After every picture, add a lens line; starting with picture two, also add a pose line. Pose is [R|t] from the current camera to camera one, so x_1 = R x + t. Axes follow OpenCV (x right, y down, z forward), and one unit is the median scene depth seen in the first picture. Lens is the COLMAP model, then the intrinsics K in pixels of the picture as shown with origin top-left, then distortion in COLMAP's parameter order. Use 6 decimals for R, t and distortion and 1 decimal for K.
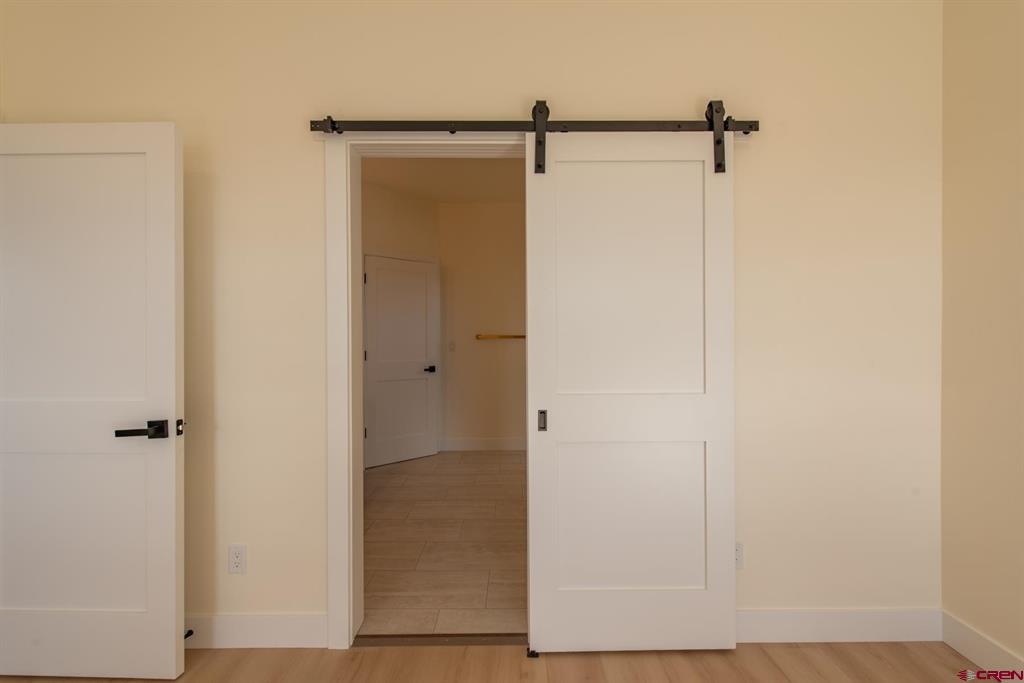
lens RADIAL K [[402.2, 0, 519.0], [0, 402.2, 342.1], [0, 0, 1]] dist [0.012964, -0.000758]
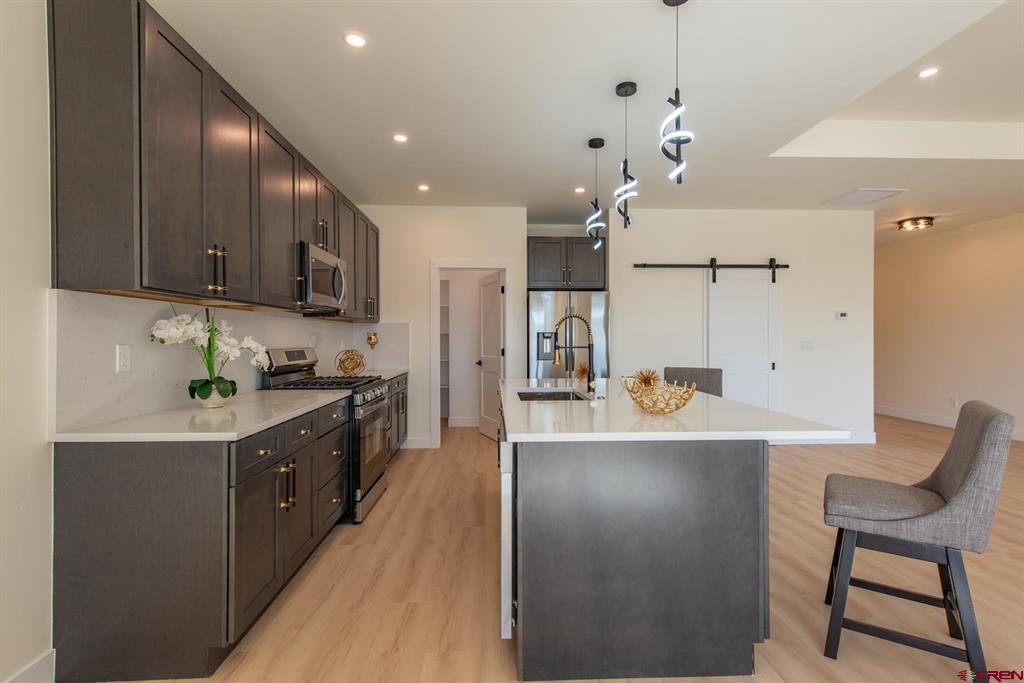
lens RADIAL K [[466.7, 0, 511.8], [0, 466.7, 340.8], [0, 0, 1]] dist [0.010657, -0.000292]
pose [[0.999566, 0.006288, 0.028796, -1.498426], [-0.006415, 0.999970, 0.004323, 0.000385], [-0.028768, -0.004506, 0.999576, -2.341531]]
